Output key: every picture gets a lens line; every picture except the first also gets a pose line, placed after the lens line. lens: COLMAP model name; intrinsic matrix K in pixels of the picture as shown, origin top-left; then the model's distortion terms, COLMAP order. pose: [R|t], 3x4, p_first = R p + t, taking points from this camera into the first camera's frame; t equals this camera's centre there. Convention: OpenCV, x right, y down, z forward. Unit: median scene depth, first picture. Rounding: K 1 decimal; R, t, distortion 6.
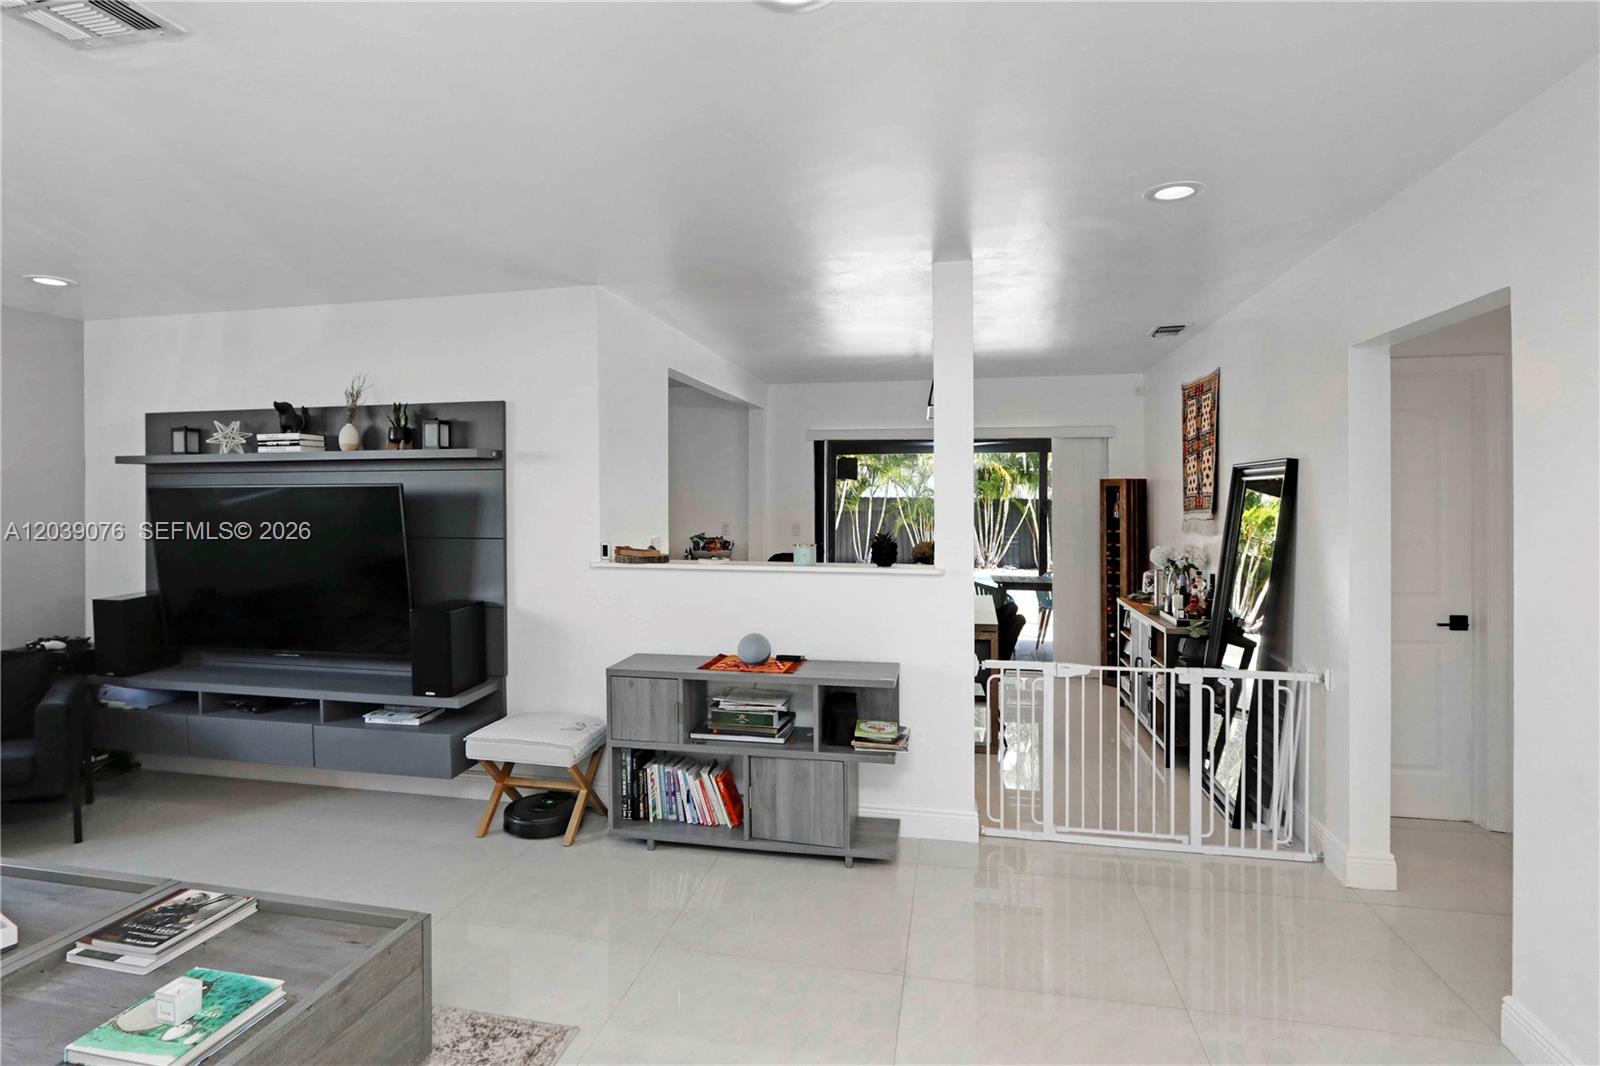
lens RADIAL K [[841.5, 0, 789.7], [0, 841.5, 503.2], [0, 0, 1]] dist [-0.012942, 0.002443]
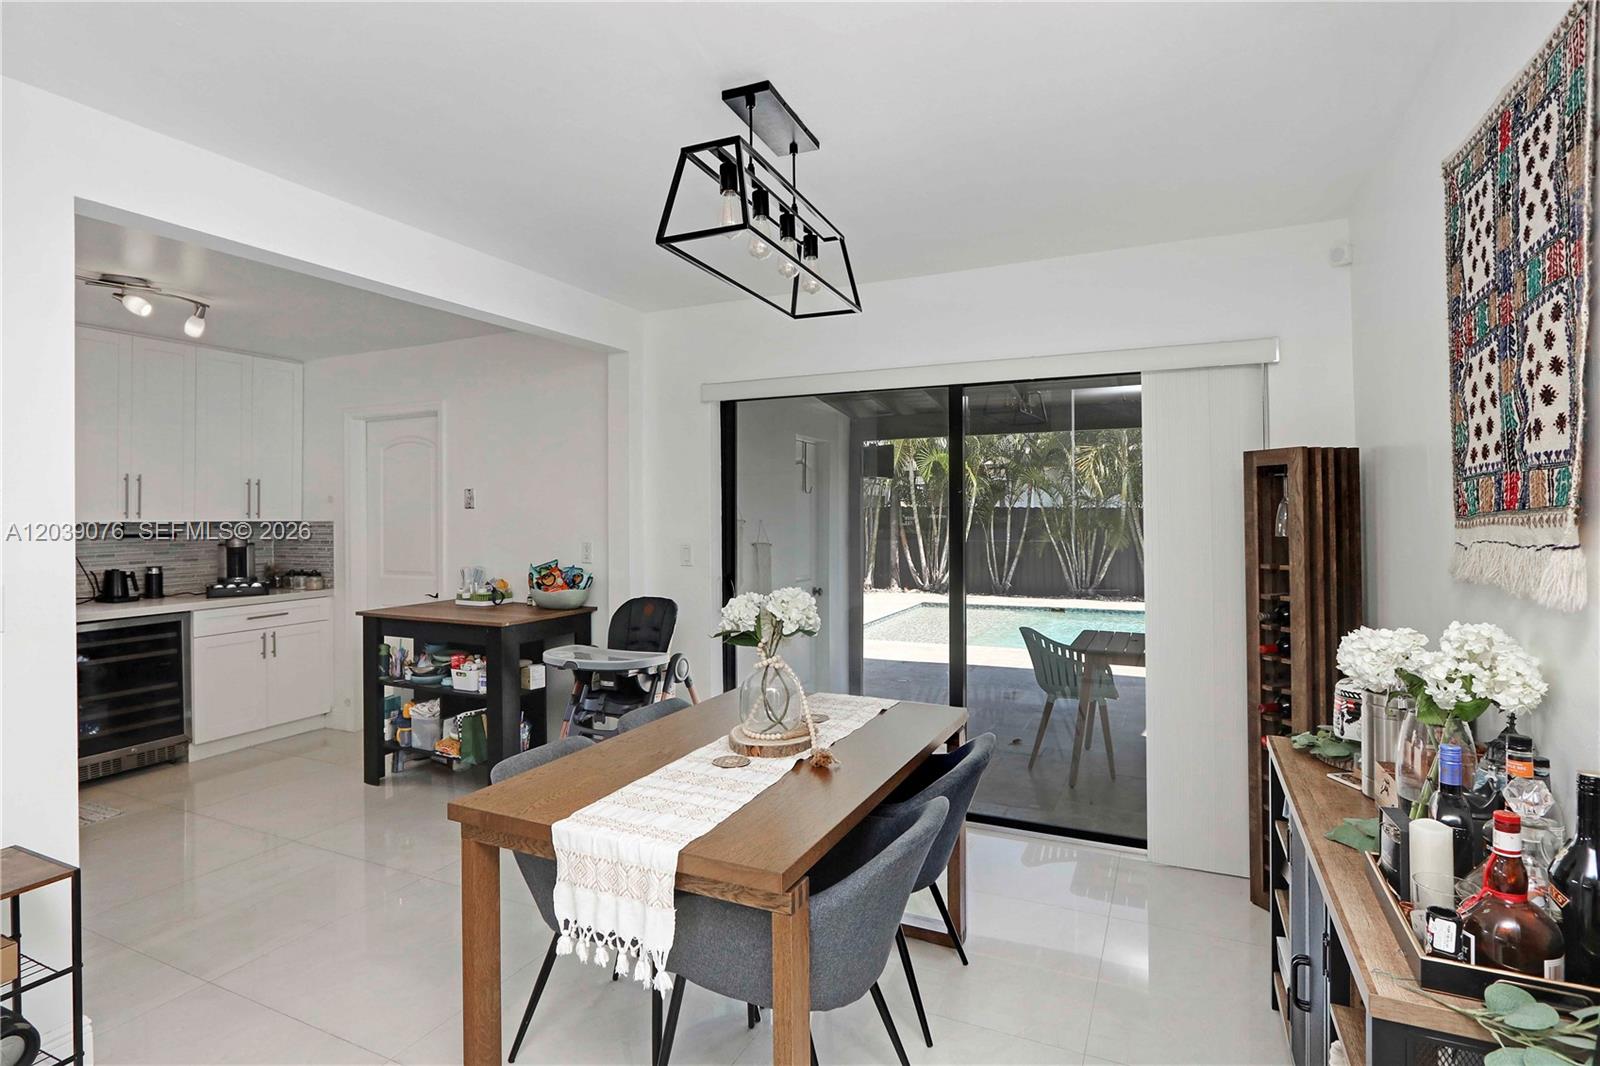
lens RADIAL K [[841.5, 0, 782.9], [0, 841.5, 510.6], [0, 0, 1]] dist [-0.012942, 0.002443]
pose [[0.970830, -0.006791, -0.239674, 0.278020], [0.004708, 0.999946, -0.009261, 0.007776], [0.239724, 0.007863, 0.970809, 0.588781]]
